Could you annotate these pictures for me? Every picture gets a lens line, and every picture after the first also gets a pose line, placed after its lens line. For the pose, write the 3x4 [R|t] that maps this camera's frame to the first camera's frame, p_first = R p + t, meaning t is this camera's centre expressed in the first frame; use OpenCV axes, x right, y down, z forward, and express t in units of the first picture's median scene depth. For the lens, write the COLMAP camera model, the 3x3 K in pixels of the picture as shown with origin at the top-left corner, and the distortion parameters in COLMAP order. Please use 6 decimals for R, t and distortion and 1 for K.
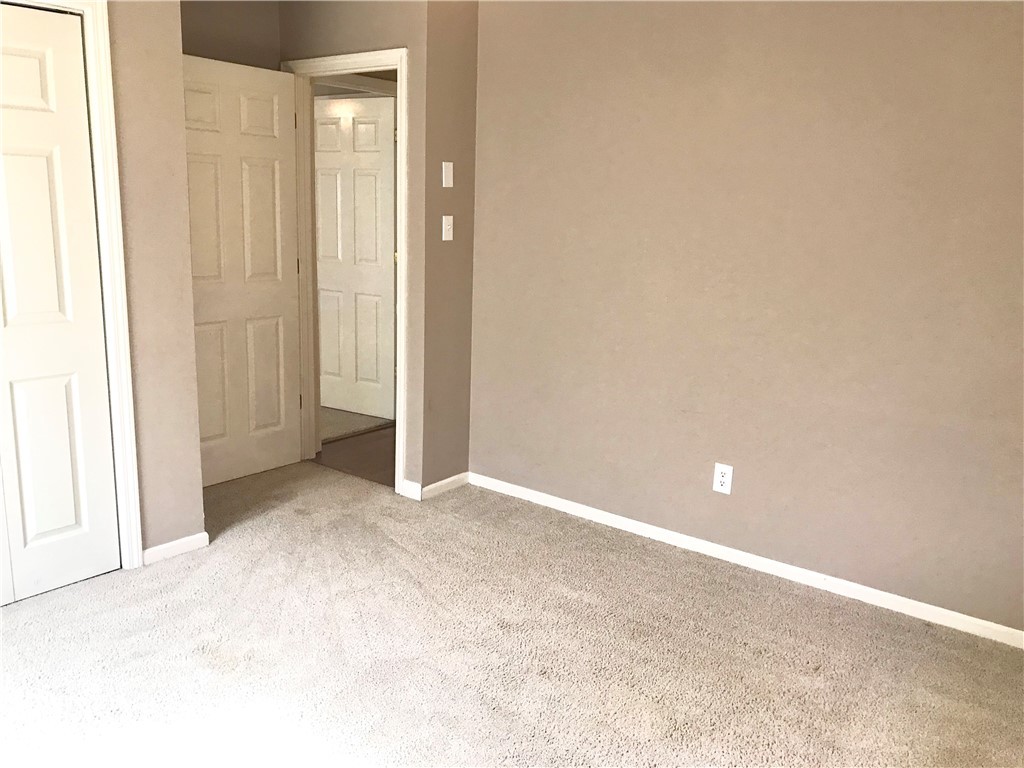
lens RADIAL K [[863.1, 0, 515.4], [0, 863.1, 377.3], [0, 0, 1]] dist [0.016058, -0.005496]
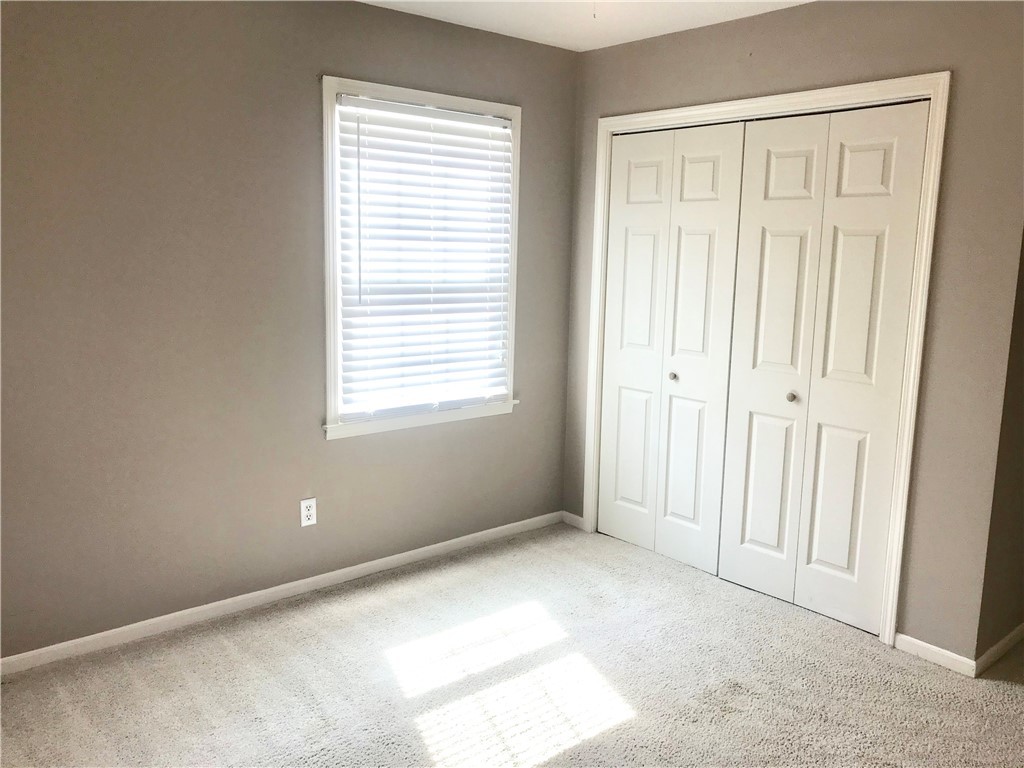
lens RADIAL K [[863.1, 0, 515.4], [0, 863.1, 377.3], [0, 0, 1]] dist [0.016058, -0.005496]
pose [[-0.198982, 0.115376, -0.973188, 0.637116], [-0.228343, 0.960255, 0.160530, -0.148357], [0.953030, 0.254163, -0.164729, 0.767637]]
